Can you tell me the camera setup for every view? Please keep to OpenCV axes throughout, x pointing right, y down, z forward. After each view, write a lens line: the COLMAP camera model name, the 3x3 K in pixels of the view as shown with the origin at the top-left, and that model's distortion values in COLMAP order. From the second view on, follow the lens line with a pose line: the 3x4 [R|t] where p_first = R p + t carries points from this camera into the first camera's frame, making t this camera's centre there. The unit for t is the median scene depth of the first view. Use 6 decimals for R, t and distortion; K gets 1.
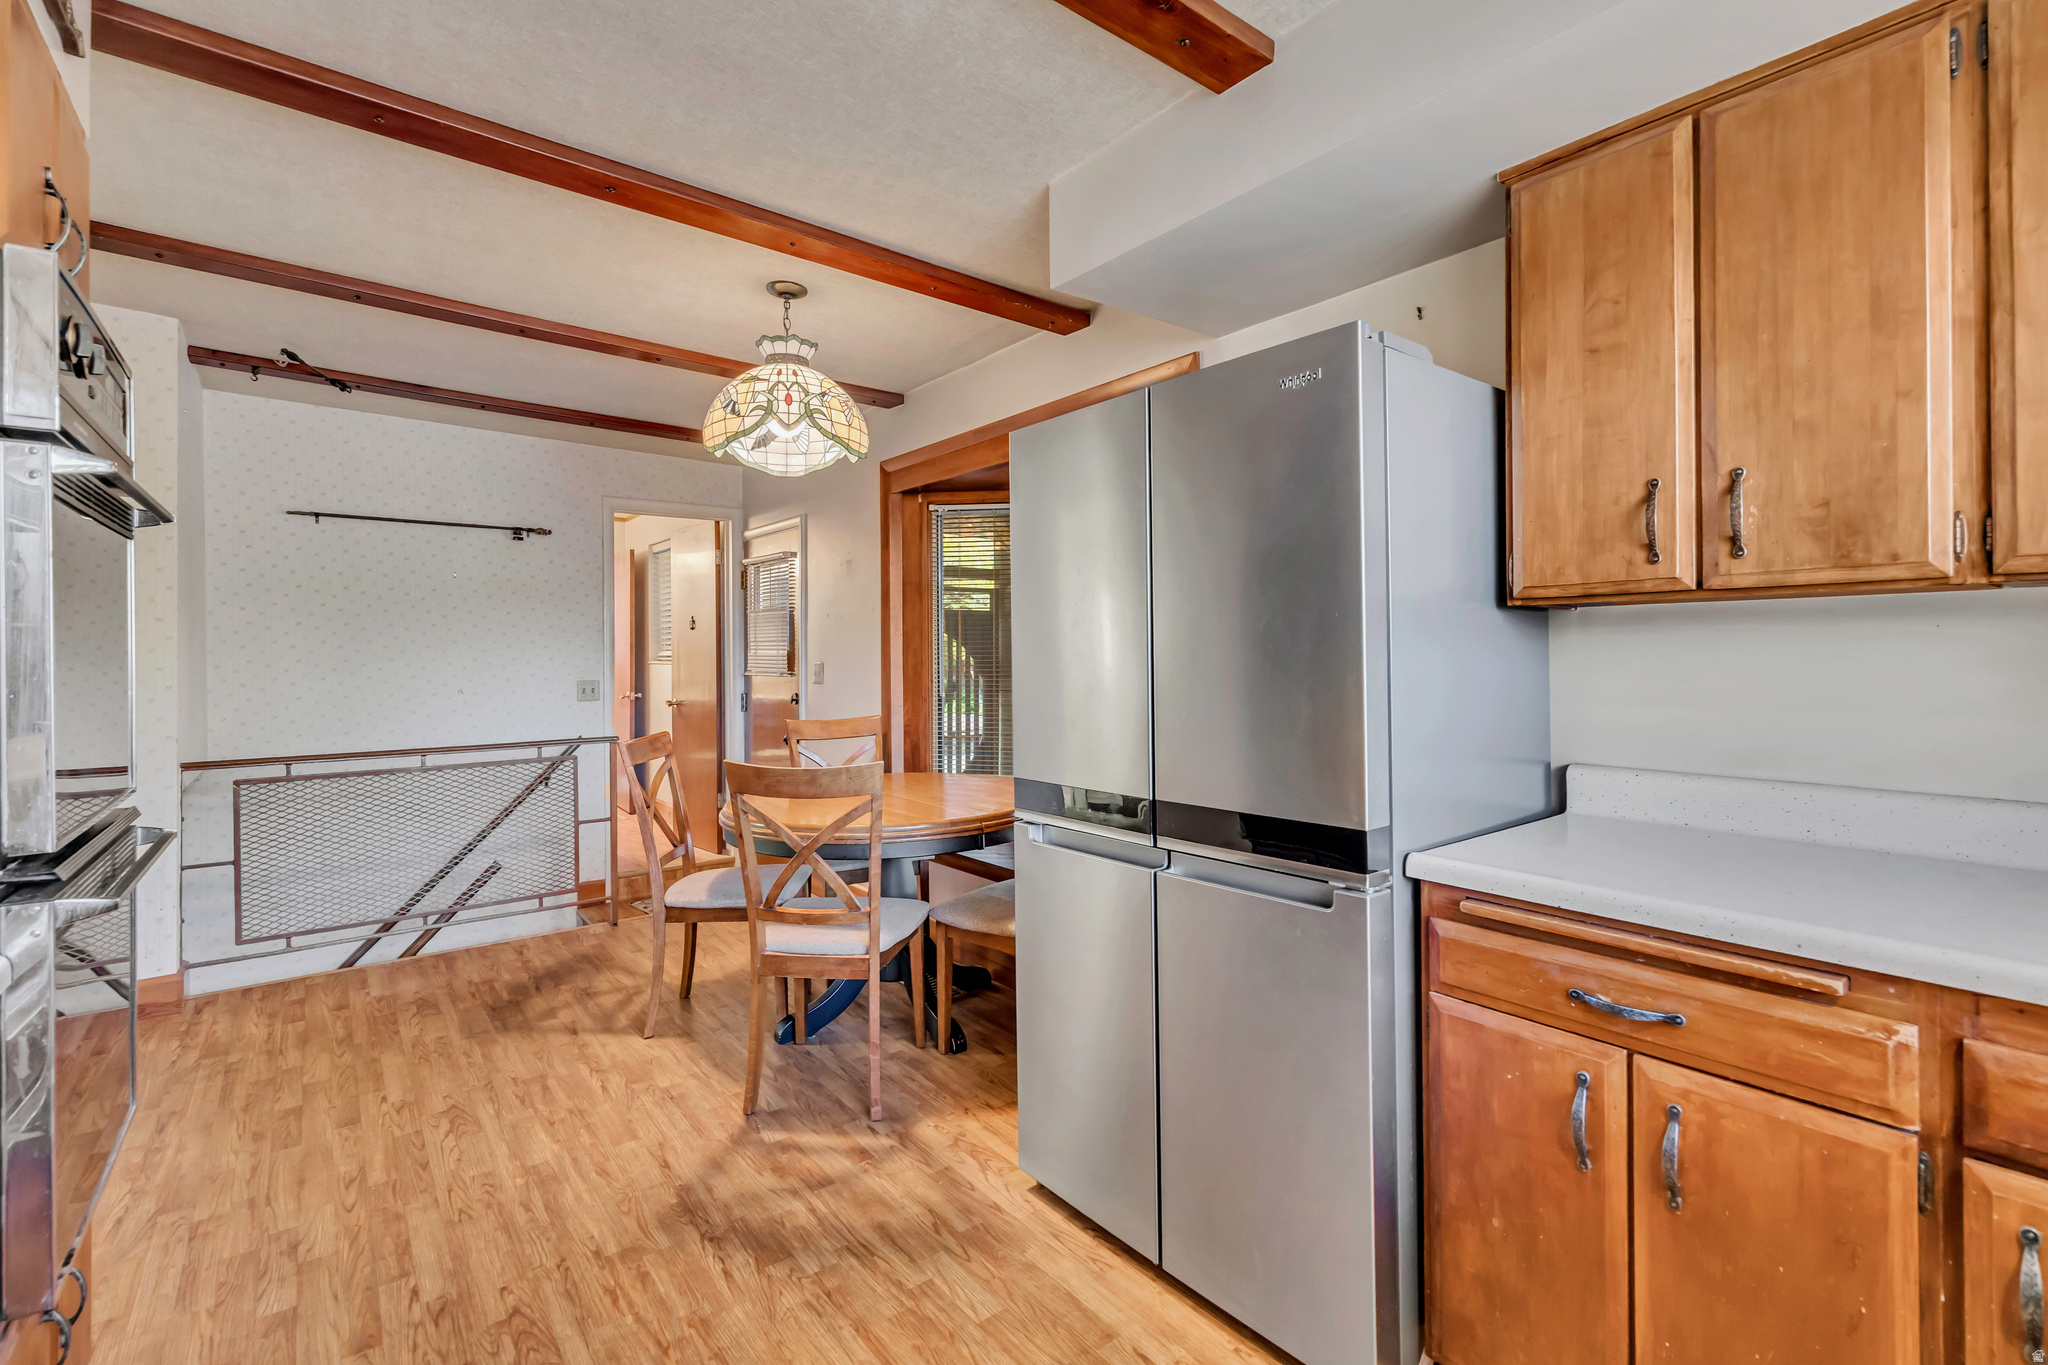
lens RADIAL K [[914.8, 0, 1023.2], [0, 914.8, 663.4], [0, 0, 1]] dist [-0.001417, 0.000000]
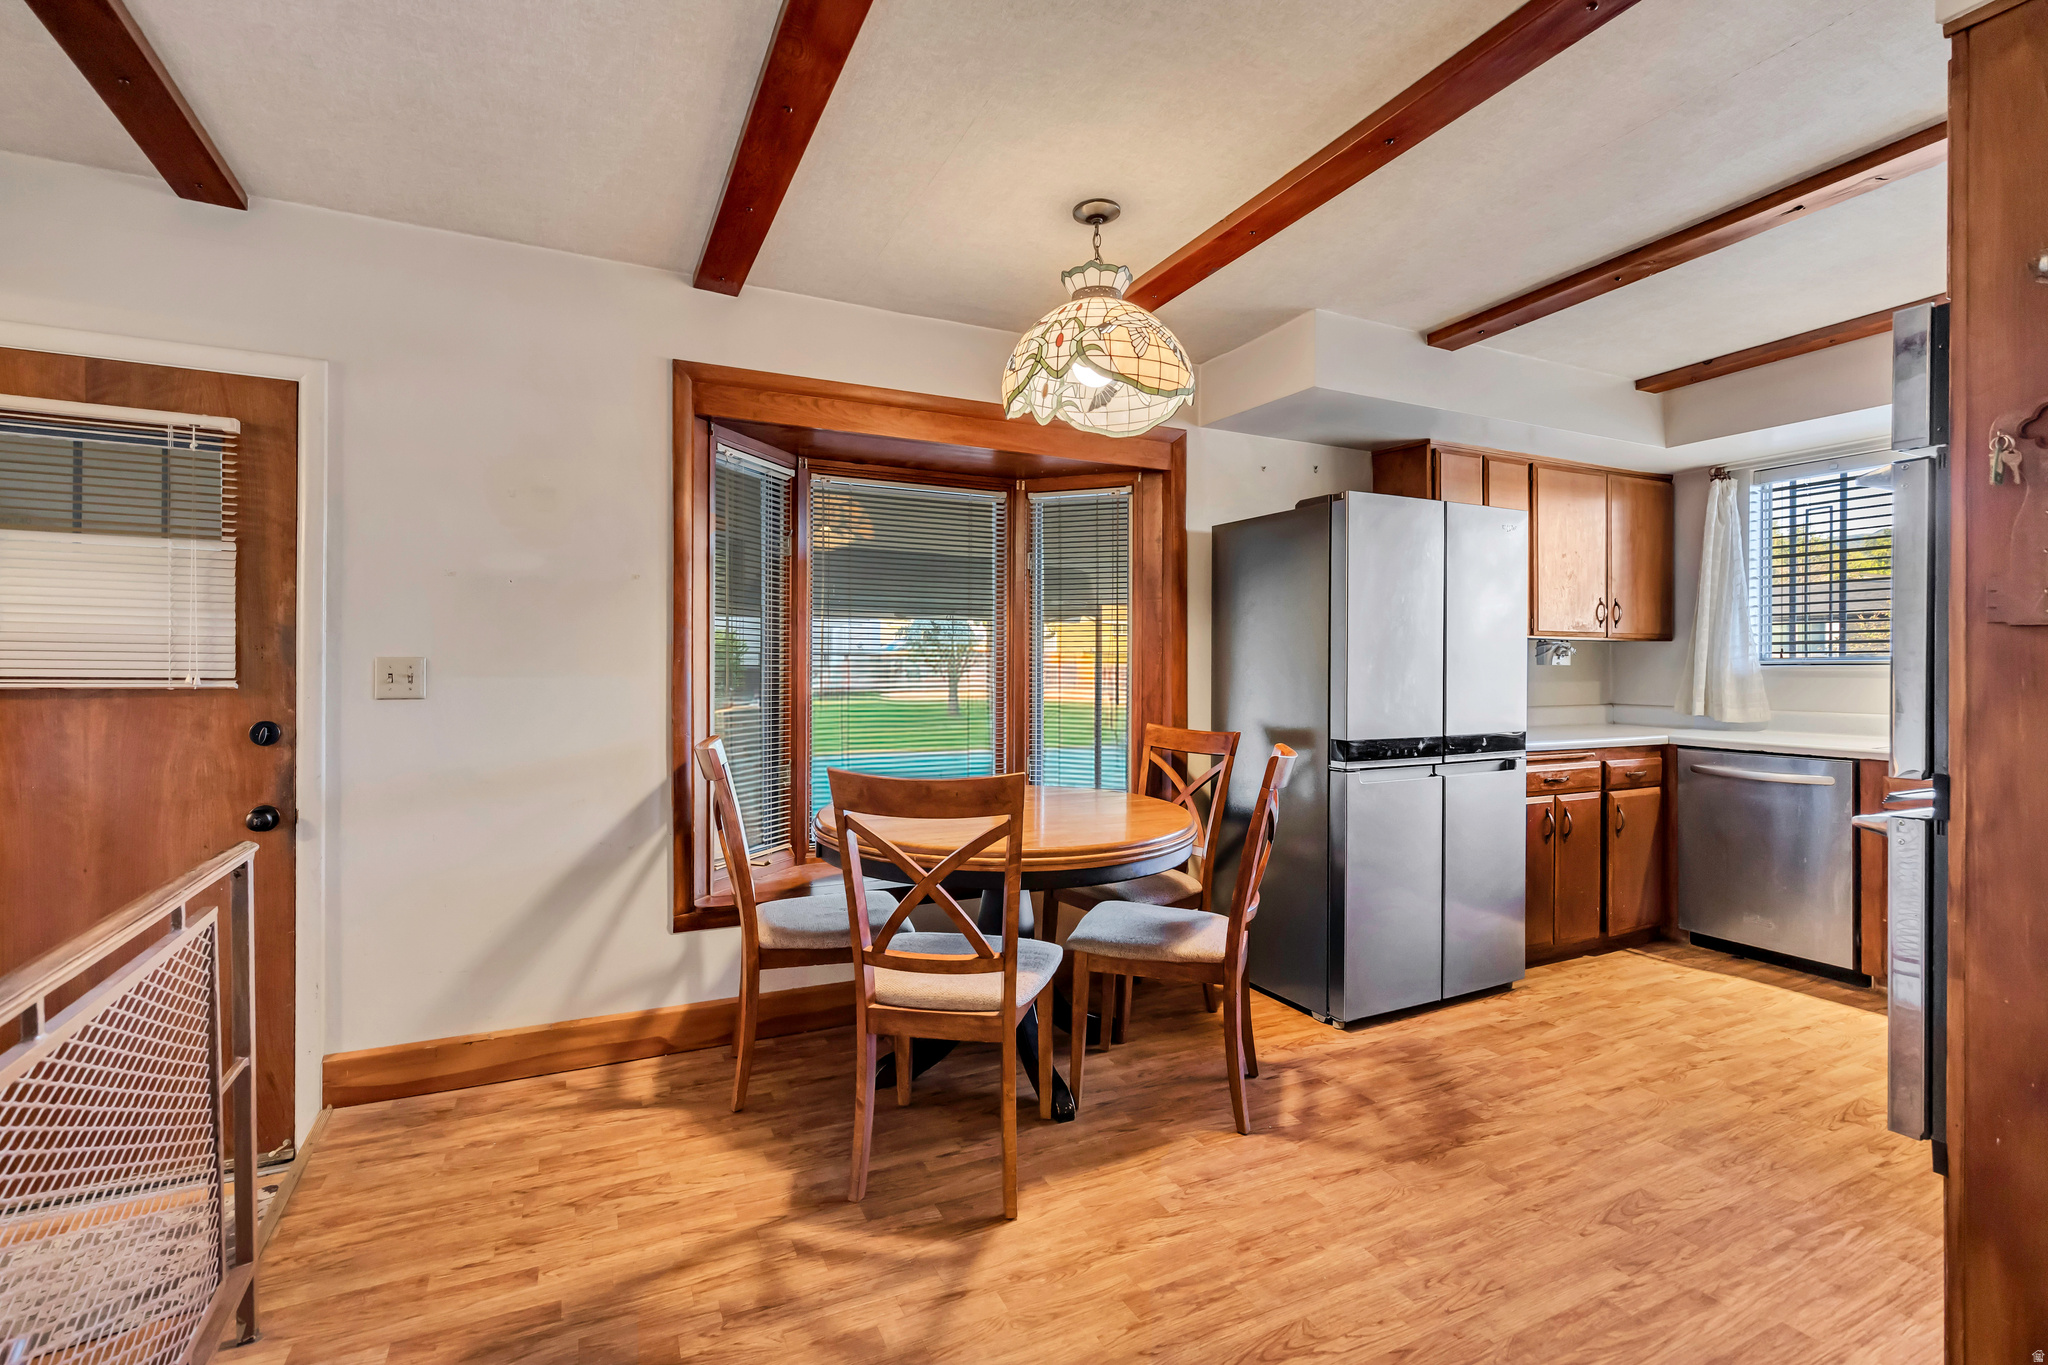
lens RADIAL K [[914.8, 0, 1035.0], [0, 914.8, 687.1], [0, 0, 1]] dist [-0.001417, 0.000000]
pose [[0.200679, -0.000721, 0.979657, -1.433265], [0.006675, 0.999978, -0.000631, 0.044507], [-0.979634, 0.006665, 0.200679, 1.166188]]
